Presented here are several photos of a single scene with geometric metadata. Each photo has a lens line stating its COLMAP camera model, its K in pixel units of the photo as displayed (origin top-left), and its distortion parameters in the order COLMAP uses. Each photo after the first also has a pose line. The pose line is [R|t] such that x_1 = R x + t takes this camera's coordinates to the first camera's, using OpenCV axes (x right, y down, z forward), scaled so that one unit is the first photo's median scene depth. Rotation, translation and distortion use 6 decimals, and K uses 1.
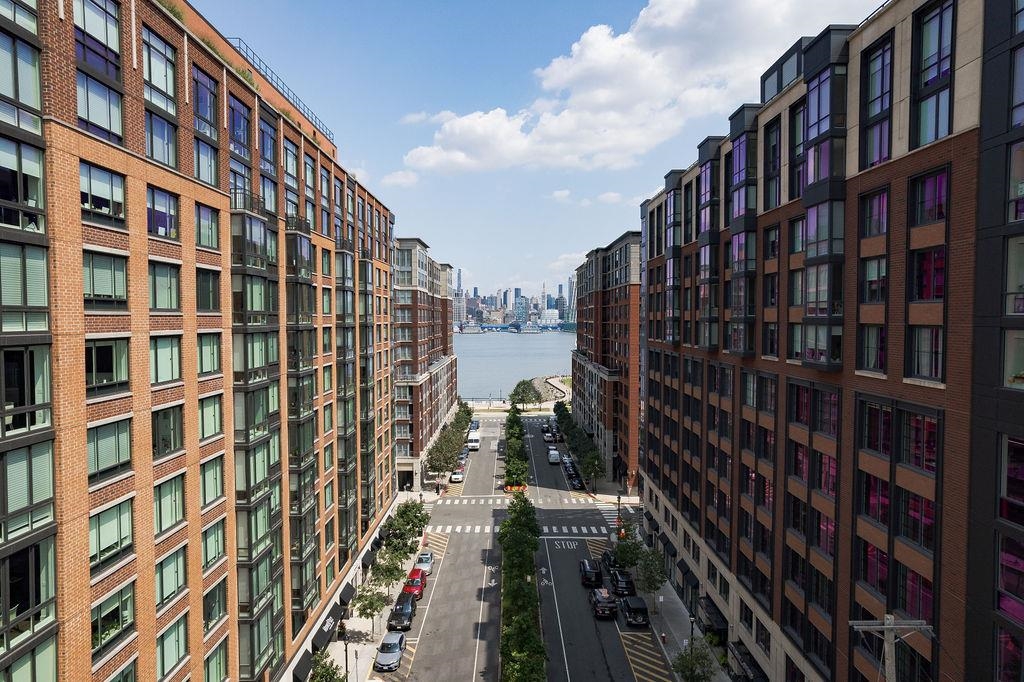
lens RADIAL K [[645.7, 0, 512.2], [0, 645.7, 345.0], [0, 0, 1]] dist [-0.054100, 0.056977]
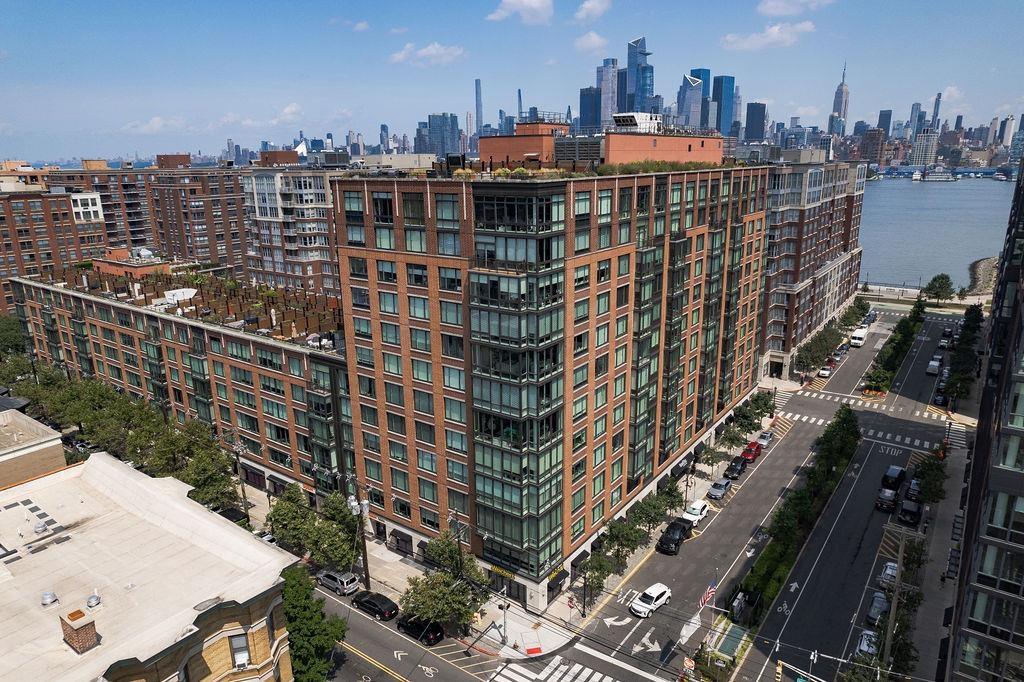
lens RADIAL K [[645.7, 0, 512.2], [0, 645.7, 345.0], [0, 0, 1]] dist [-0.054100, 0.056977]
pose [[0.802227, 0.148714, -0.578200, 0.301156], [-0.008550, 0.971242, 0.237942, -0.278379], [0.596958, -0.185940, 0.780428, -0.558506]]
